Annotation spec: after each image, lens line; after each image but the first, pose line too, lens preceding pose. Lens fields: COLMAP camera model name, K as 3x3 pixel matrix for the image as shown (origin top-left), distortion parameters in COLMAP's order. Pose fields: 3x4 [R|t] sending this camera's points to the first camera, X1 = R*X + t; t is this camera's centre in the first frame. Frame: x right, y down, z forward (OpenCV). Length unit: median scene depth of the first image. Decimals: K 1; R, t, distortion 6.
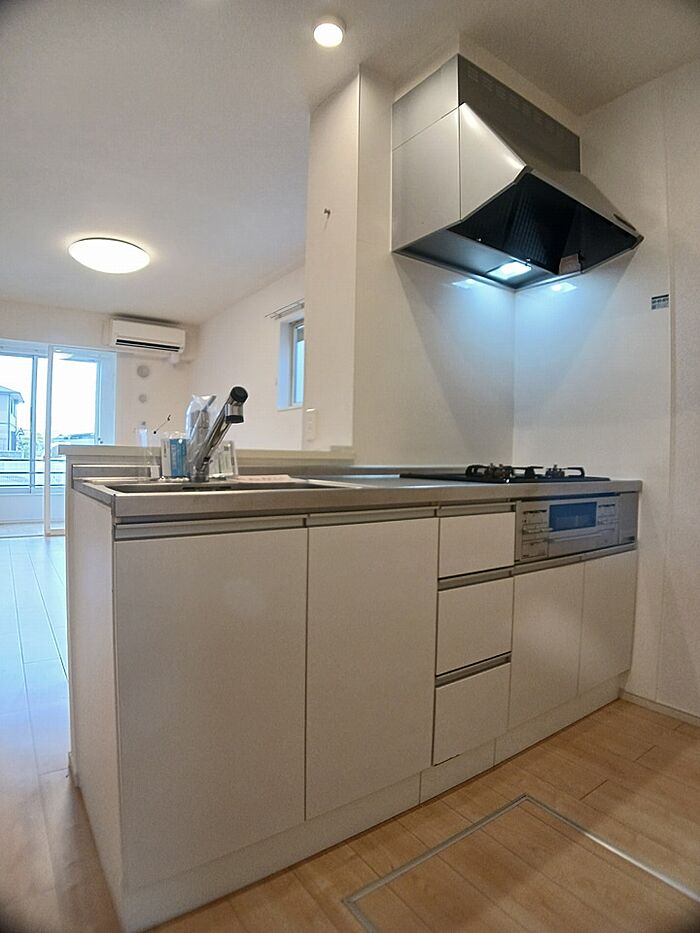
lens RADIAL K [[514.9, 0, 350.0], [0, 514.9, 466.5], [0, 0, 1]] dist [-0.061136, 0.000159]
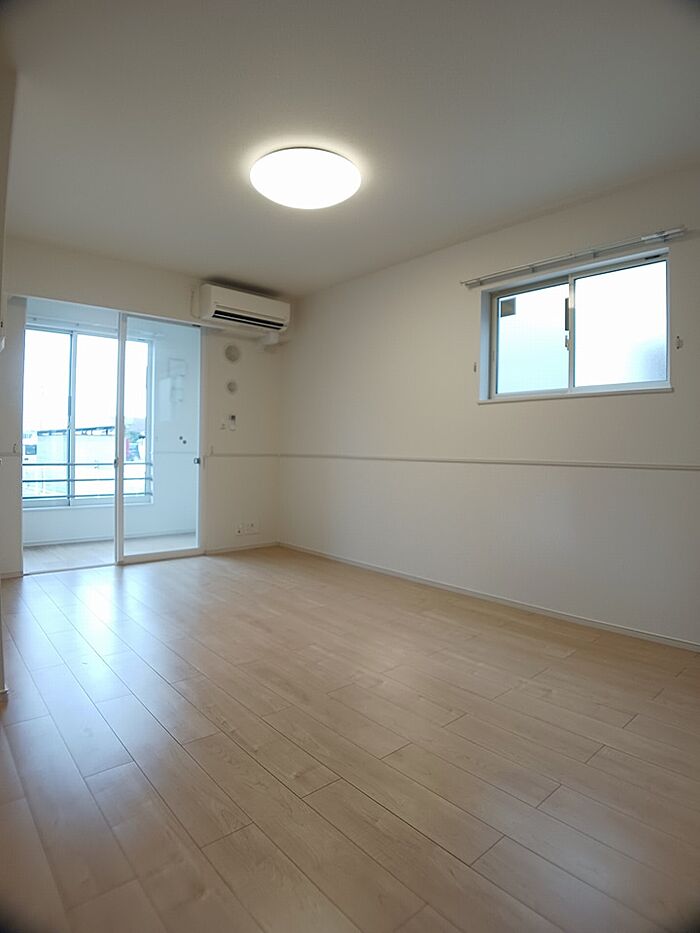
lens RADIAL K [[514.9, 0, 350.0], [0, 514.9, 466.5], [0, 0, 1]] dist [-0.061136, 0.000159]
pose [[0.994441, -0.002592, 0.105263, -0.313264], [0.002064, 0.999985, 0.005130, -0.013755], [-0.105275, -0.004885, 0.994431, 0.185387]]
